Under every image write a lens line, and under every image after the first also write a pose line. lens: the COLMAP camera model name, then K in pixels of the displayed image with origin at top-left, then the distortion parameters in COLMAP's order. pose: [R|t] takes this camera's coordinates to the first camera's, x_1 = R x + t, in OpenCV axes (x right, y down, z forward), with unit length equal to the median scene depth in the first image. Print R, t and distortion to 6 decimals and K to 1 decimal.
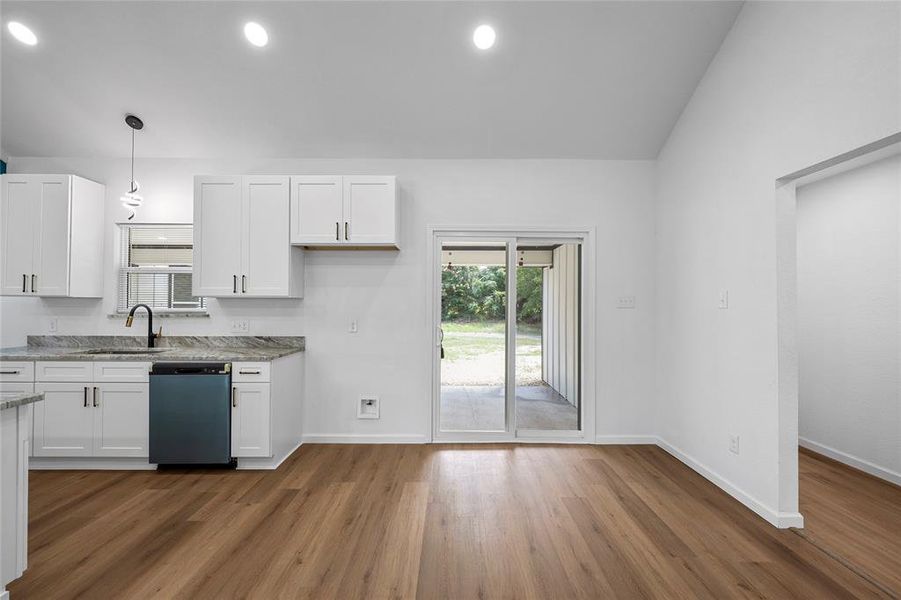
lens RADIAL K [[371.2, 0, 453.6], [0, 371.2, 300.5], [0, 0, 1]] dist [0.001156, 0.000149]
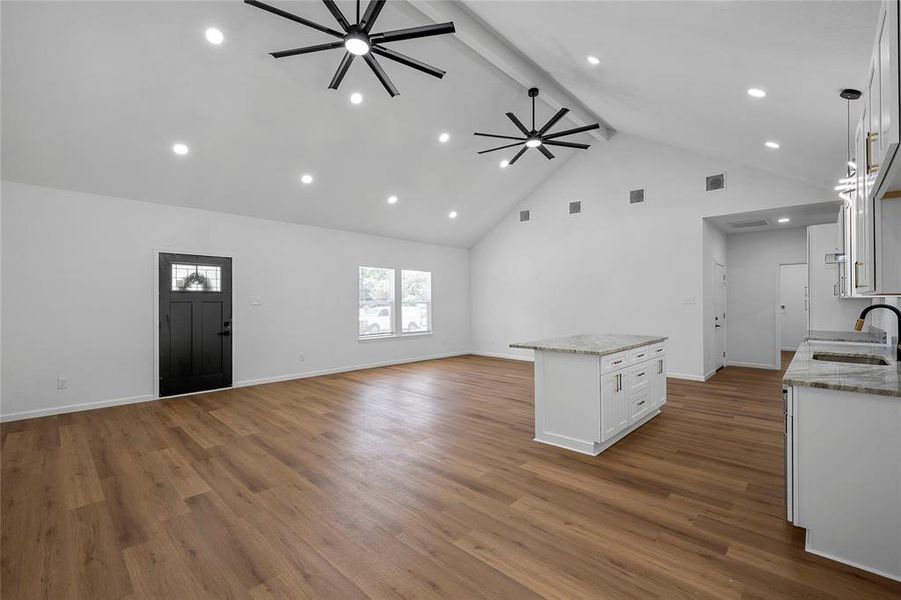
lens RADIAL K [[387.0, 0, 452.0], [0, 387.0, 298.5], [0, 0, 1]] dist [0.001840, -0.000478]
pose [[-0.691160, -0.007983, -0.722658, 0.422438], [0.006250, 0.999836, -0.017022, 0.004728], [0.722675, -0.016282, -0.690997, 0.919253]]
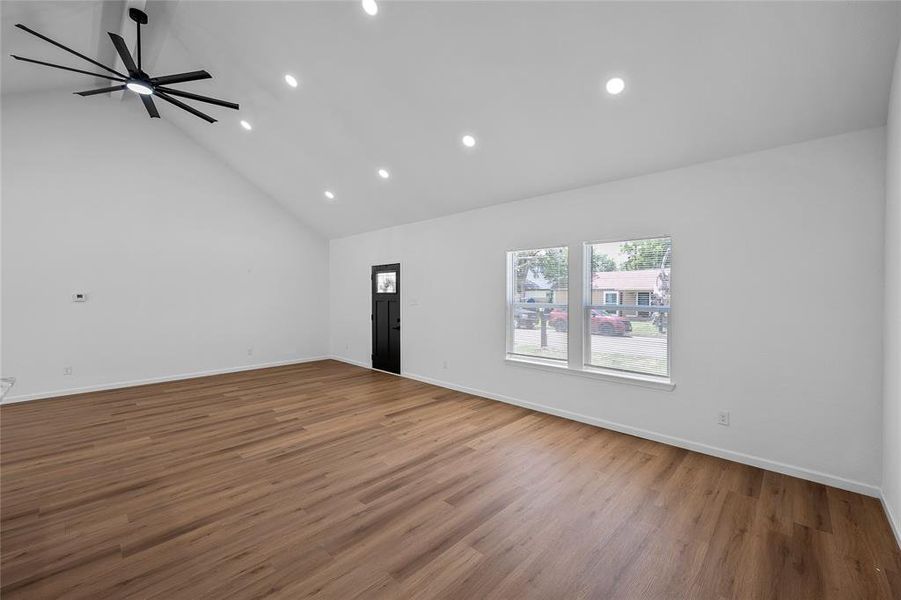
lens RADIAL K [[362.2, 0, 454.1], [0, 362.2, 298.8], [0, 0, 1]] dist [0.000058, 0.000088]
pose [[-0.722552, -0.012713, 0.691200, -1.760673], [-0.008443, 0.999919, 0.009565, -0.053274], [-0.691265, 0.001076, -0.722601, 0.128517]]
